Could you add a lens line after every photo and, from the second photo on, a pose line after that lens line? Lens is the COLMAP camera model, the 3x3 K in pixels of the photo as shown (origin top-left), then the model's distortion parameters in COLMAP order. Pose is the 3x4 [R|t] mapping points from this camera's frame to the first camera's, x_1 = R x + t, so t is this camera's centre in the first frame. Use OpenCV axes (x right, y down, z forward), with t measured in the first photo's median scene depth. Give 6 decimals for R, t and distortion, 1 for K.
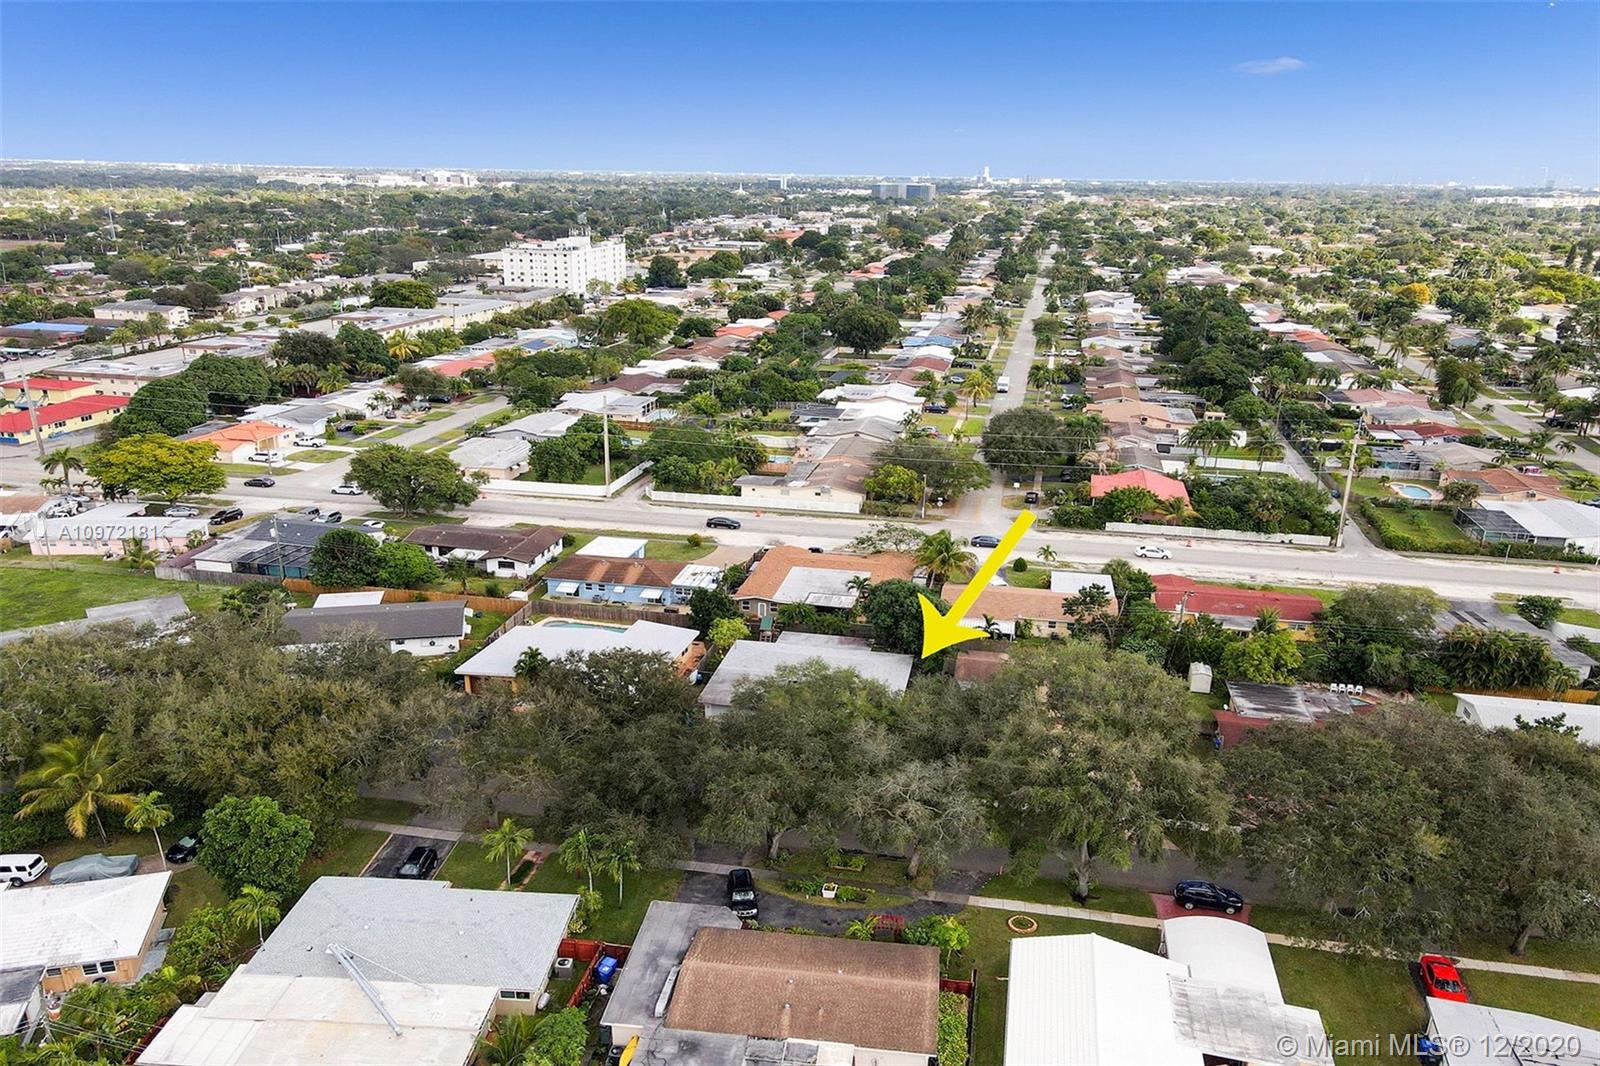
lens RADIAL K [[1144.4, 0, 849.2], [0, 1144.4, 535.3], [0, 0, 1]] dist [0.003355, 0.025853]
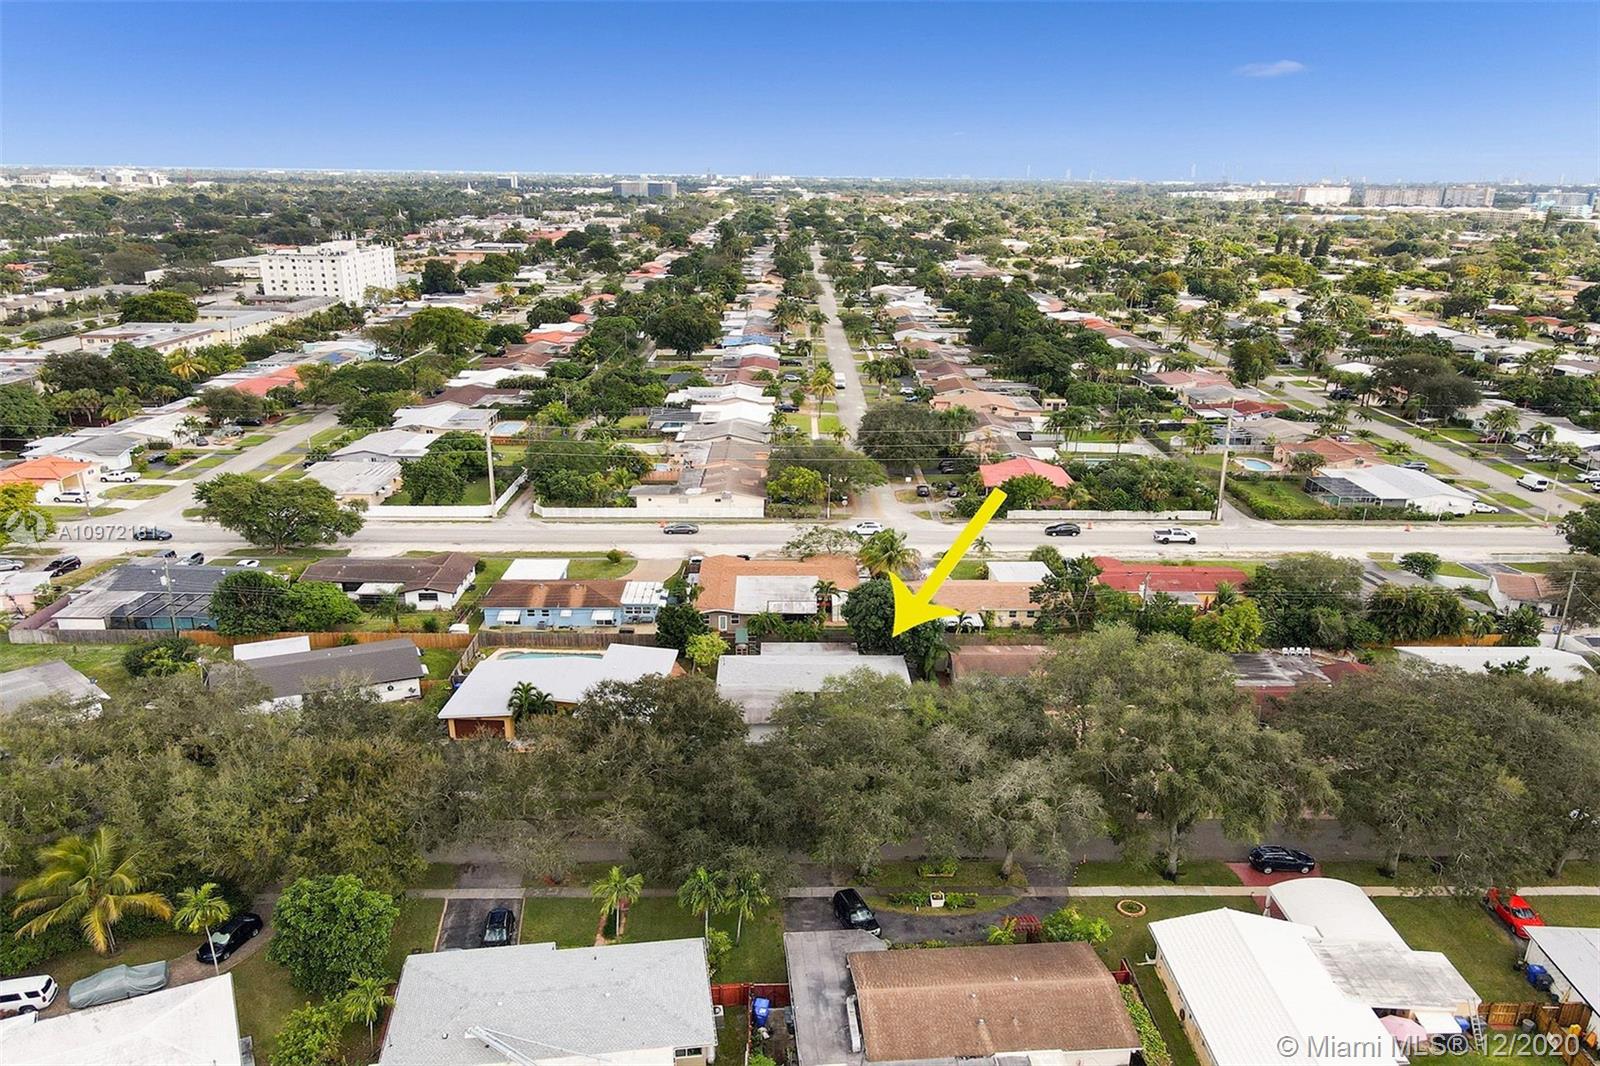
lens RADIAL K [[1144.4, 0, 849.2], [0, 1144.4, 535.3], [0, 0, 1]] dist [0.003355, 0.025853]
pose [[0.979203, -0.066683, 0.191612, -0.113791], [0.066325, 0.997764, 0.008289, -0.007289], [-0.191736, 0.004592, 0.981436, 0.018901]]
